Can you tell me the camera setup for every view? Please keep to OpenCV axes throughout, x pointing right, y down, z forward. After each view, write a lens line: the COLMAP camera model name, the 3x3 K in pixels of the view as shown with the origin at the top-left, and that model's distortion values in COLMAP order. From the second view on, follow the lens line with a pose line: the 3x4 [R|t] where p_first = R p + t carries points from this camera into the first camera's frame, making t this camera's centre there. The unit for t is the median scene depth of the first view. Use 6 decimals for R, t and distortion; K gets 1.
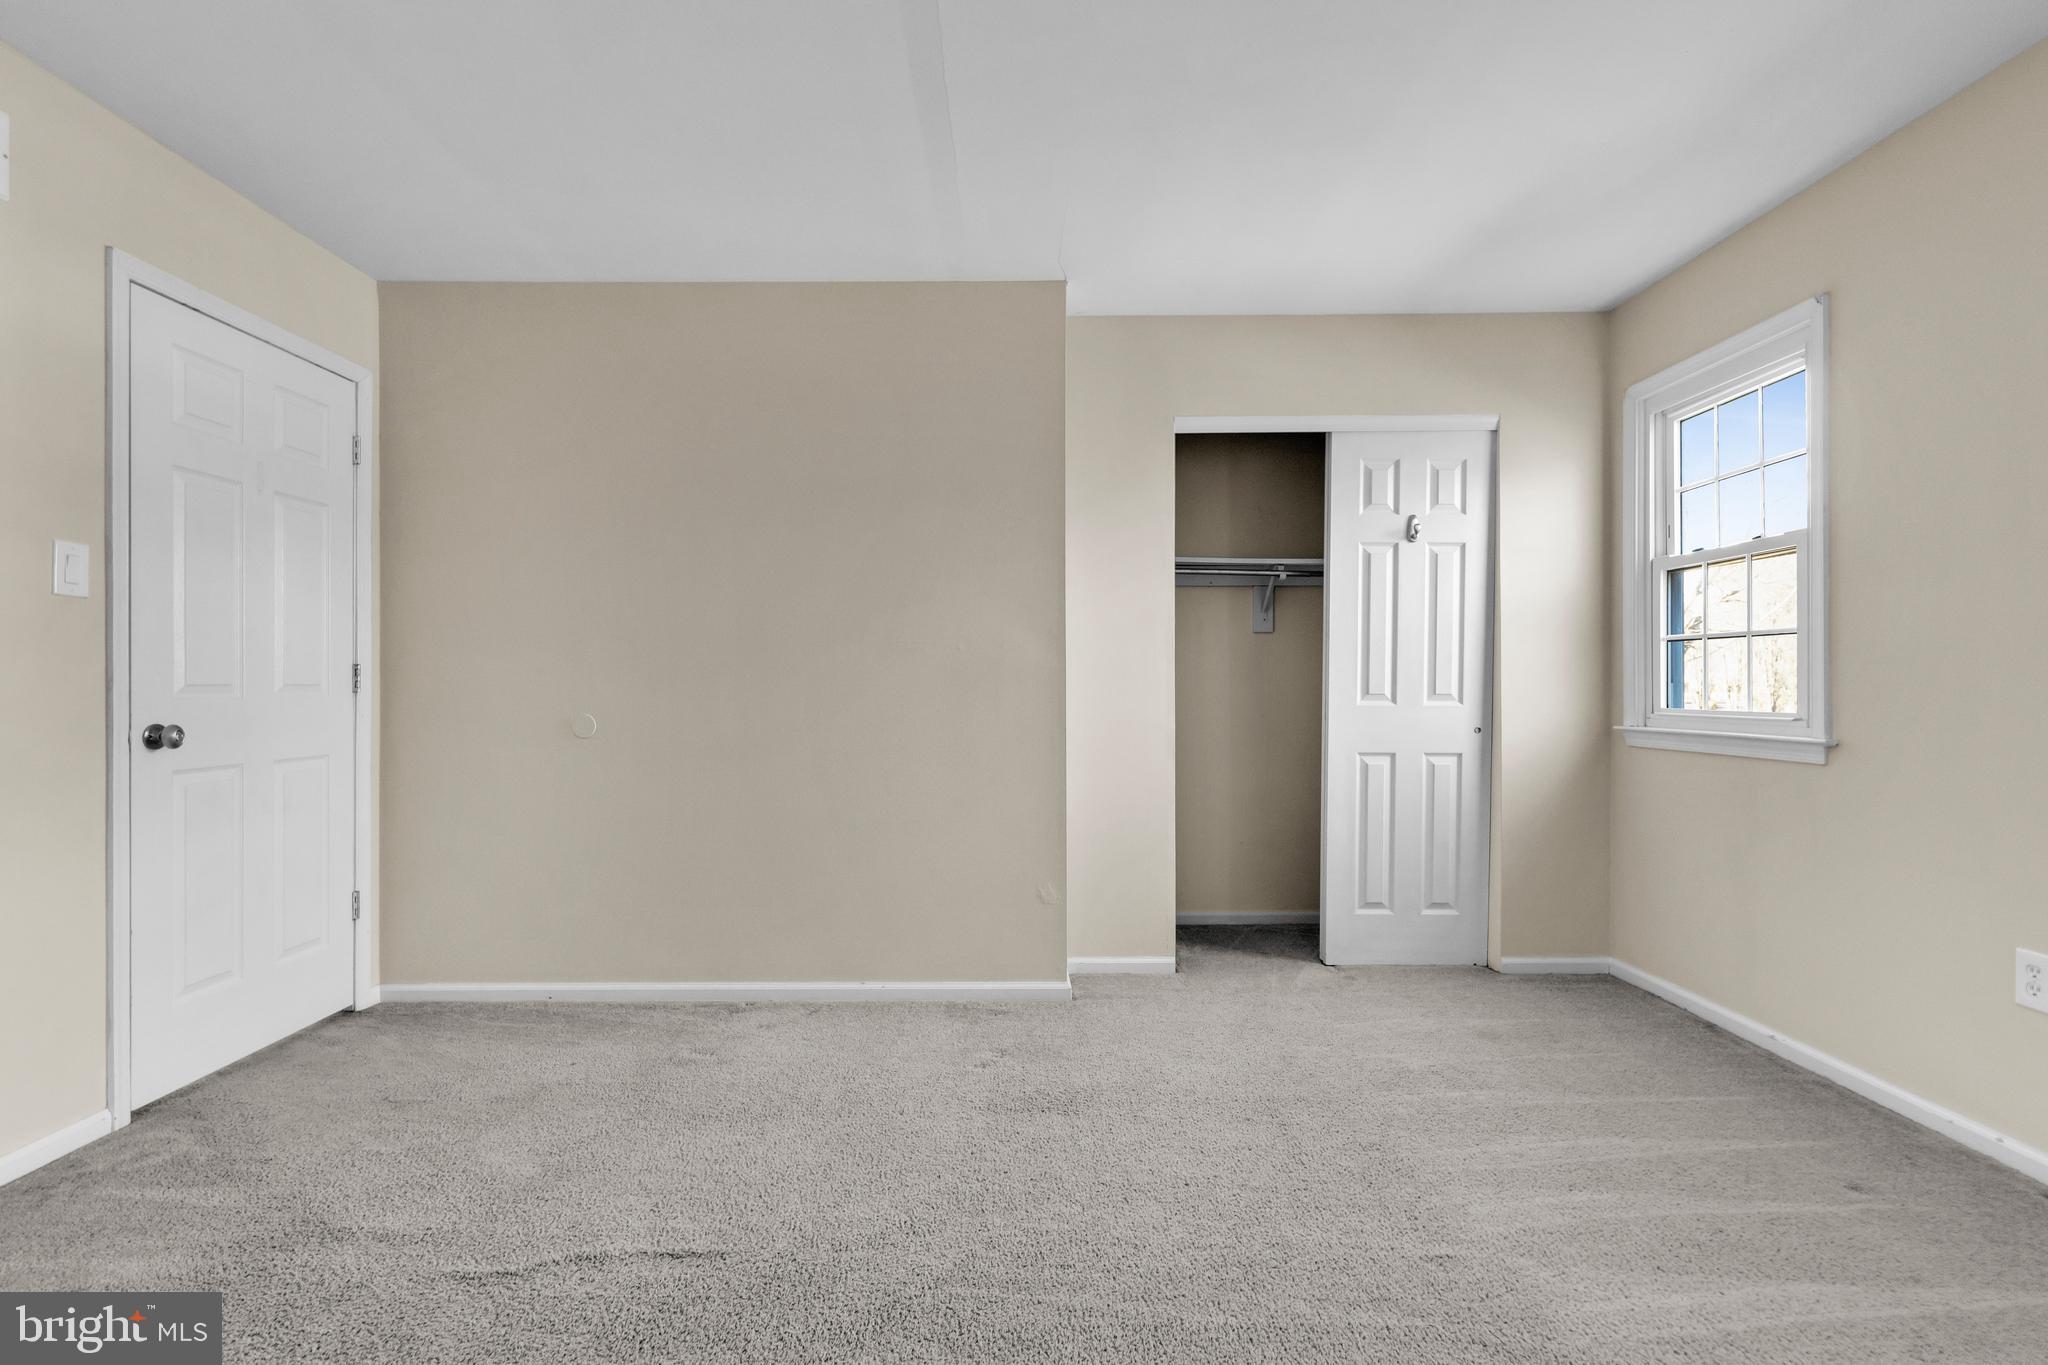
lens RADIAL K [[953.2, 0, 1024.0], [0, 953.2, 682.5], [0, 0, 1]] dist [-0.001240, -0.000321]
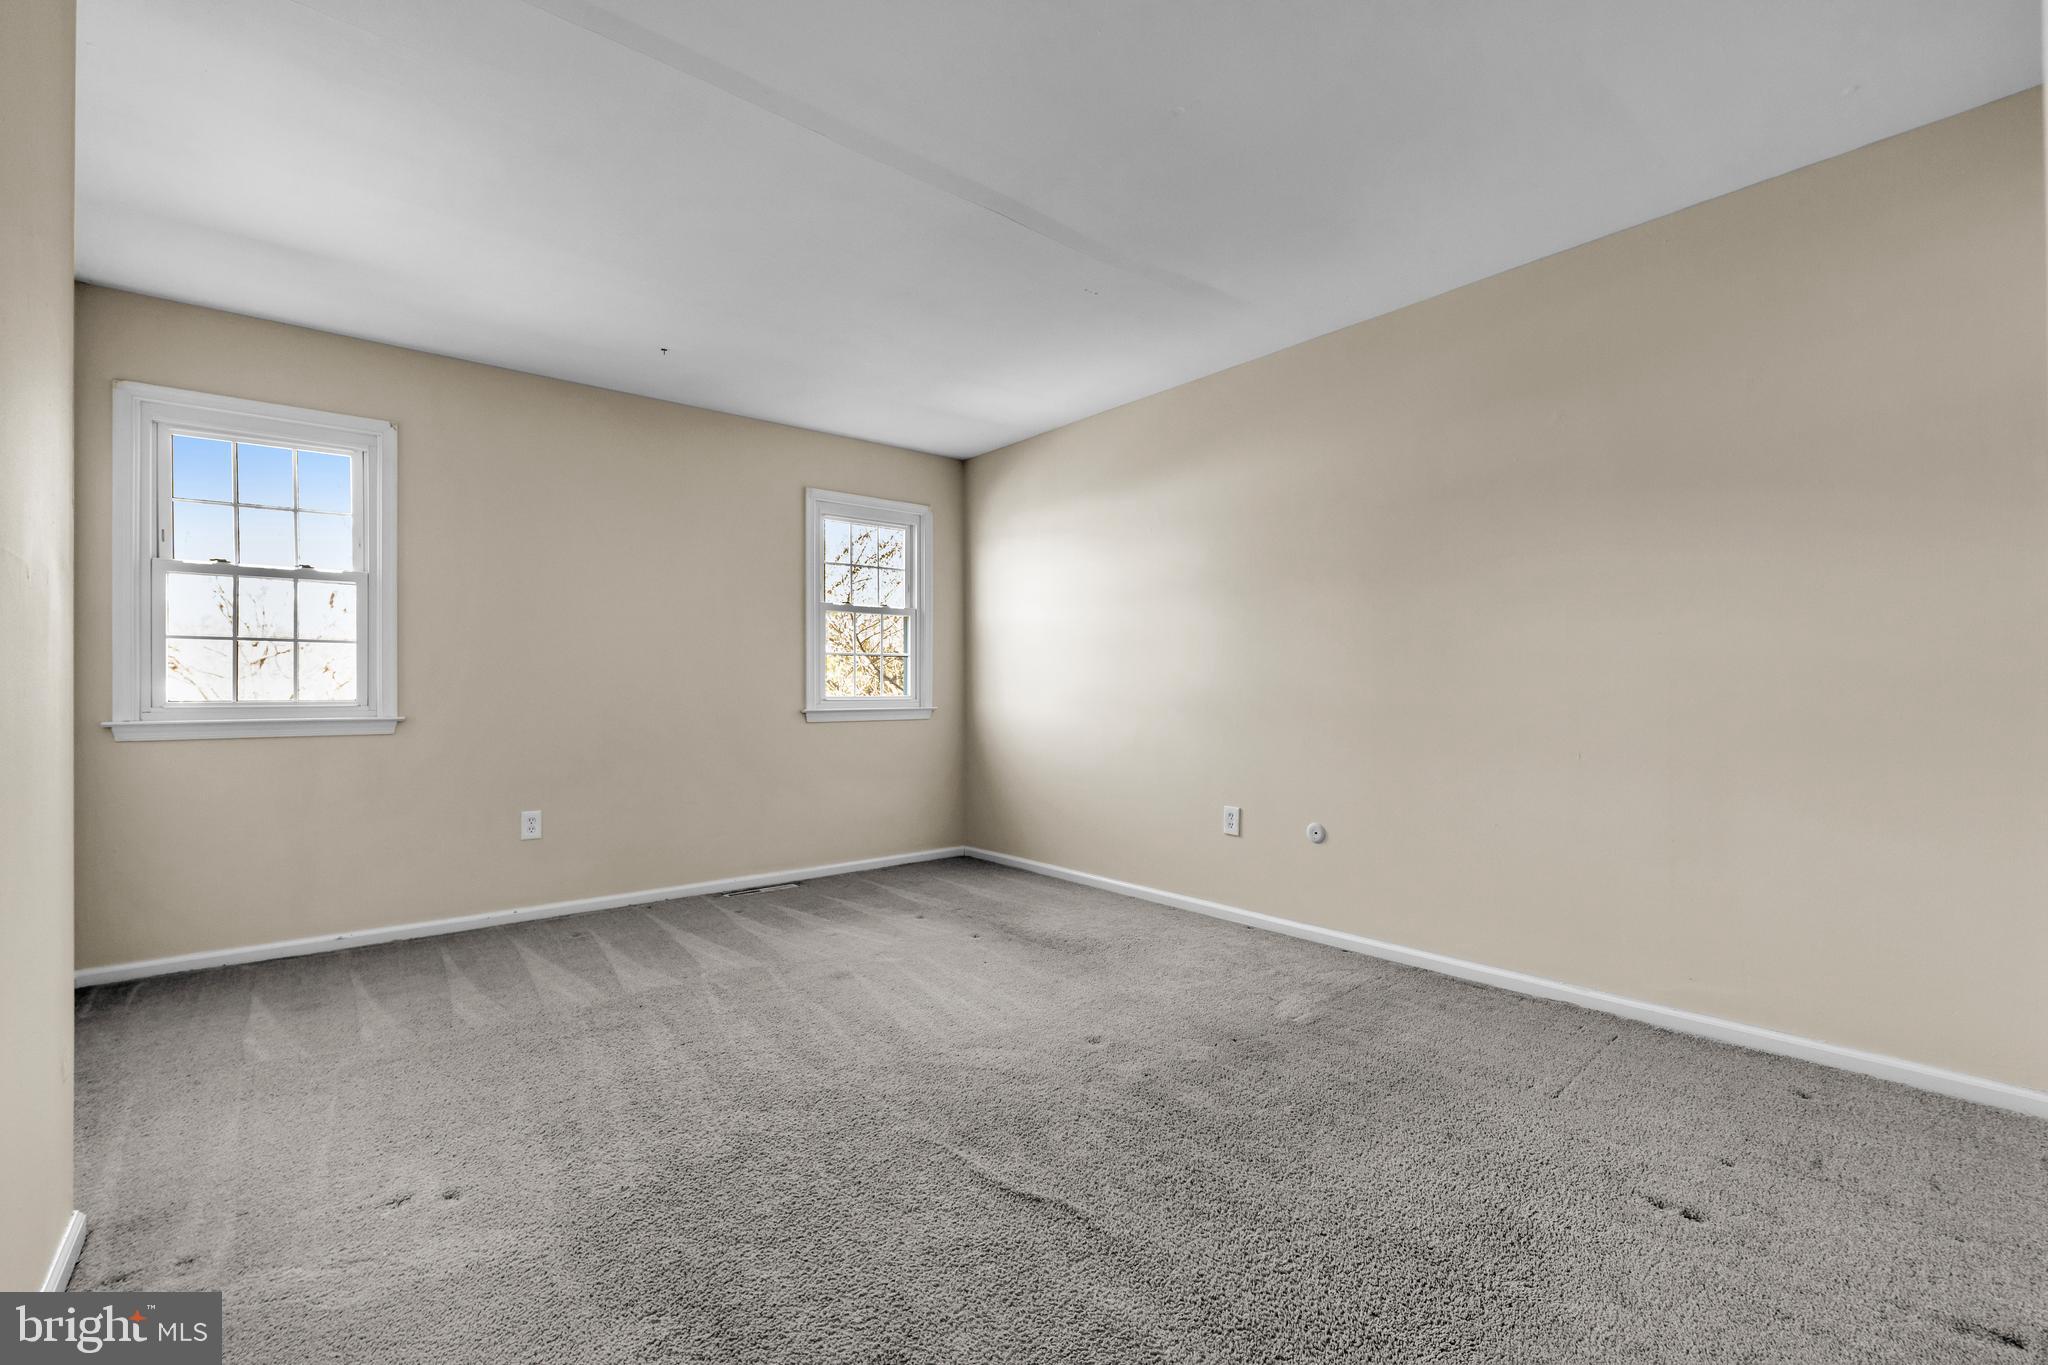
lens RADIAL K [[953.2, 0, 1024.0], [0, 953.2, 682.5], [0, 0, 1]] dist [-0.001240, -0.000321]
pose [[-0.649452, 0.001972, 0.760400, -0.894039], [-0.003234, 0.999980, -0.005355, 0.009343], [-0.760396, -0.005938, -0.649433, 1.139210]]
